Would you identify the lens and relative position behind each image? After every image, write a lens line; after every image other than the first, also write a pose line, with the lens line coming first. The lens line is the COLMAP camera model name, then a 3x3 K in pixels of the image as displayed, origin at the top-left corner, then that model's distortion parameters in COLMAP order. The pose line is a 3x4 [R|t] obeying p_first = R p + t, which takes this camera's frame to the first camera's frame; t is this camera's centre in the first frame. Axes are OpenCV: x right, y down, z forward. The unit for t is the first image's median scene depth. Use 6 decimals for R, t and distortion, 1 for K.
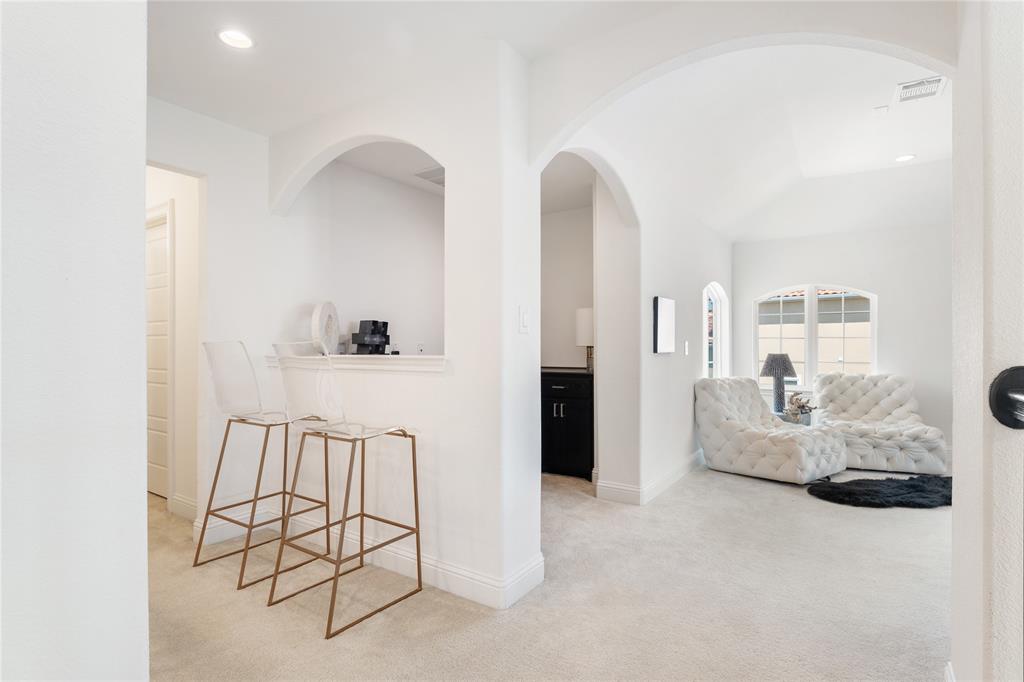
lens RADIAL K [[487.8, 0, 519.4], [0, 487.8, 347.7], [0, 0, 1]] dist [0.001192, 0.000677]
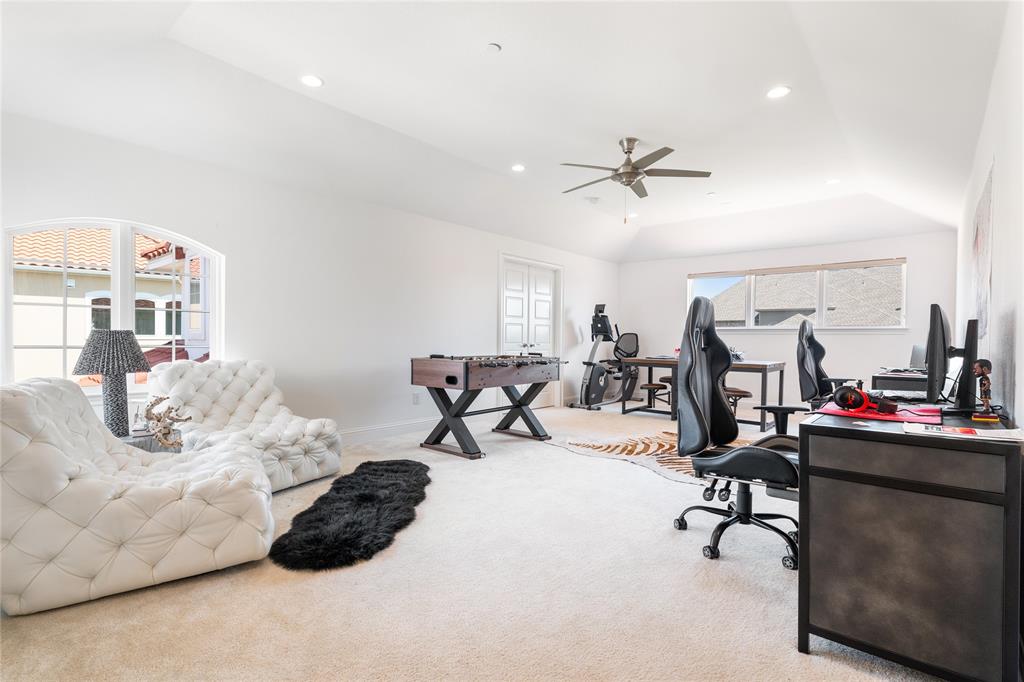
lens RADIAL K [[487.8, 0, 513.0], [0, 487.8, 341.2], [0, 0, 1]] dist [0.001192, 0.000677]
pose [[0.117927, -0.007839, 0.992991, 0.044497], [-0.004633, 0.999954, 0.008444, 0.018656], [-0.993012, -0.005597, 0.117885, 0.540550]]
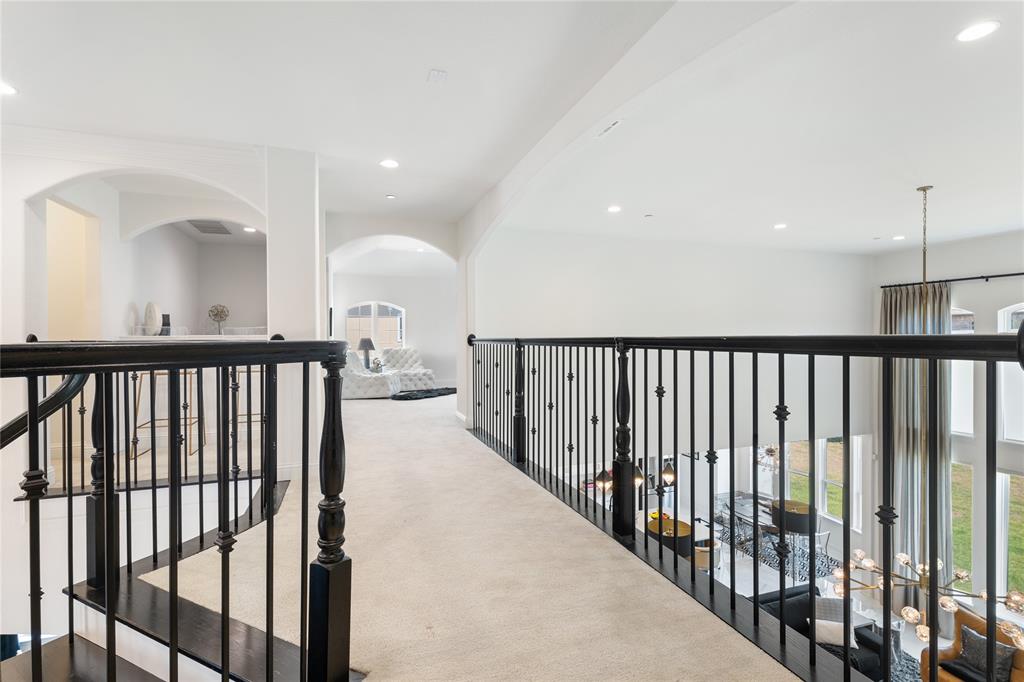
lens RADIAL K [[491.5, 0, 514.9], [0, 491.5, 340.9], [0, 0, 1]] dist [0.000855, 0.000007]
pose [[0.577669, -0.003384, 0.816264, -0.747660], [-0.000067, 0.999991, 0.004193, 0.017905], [-0.816271, -0.002477, 0.577664, -0.610534]]
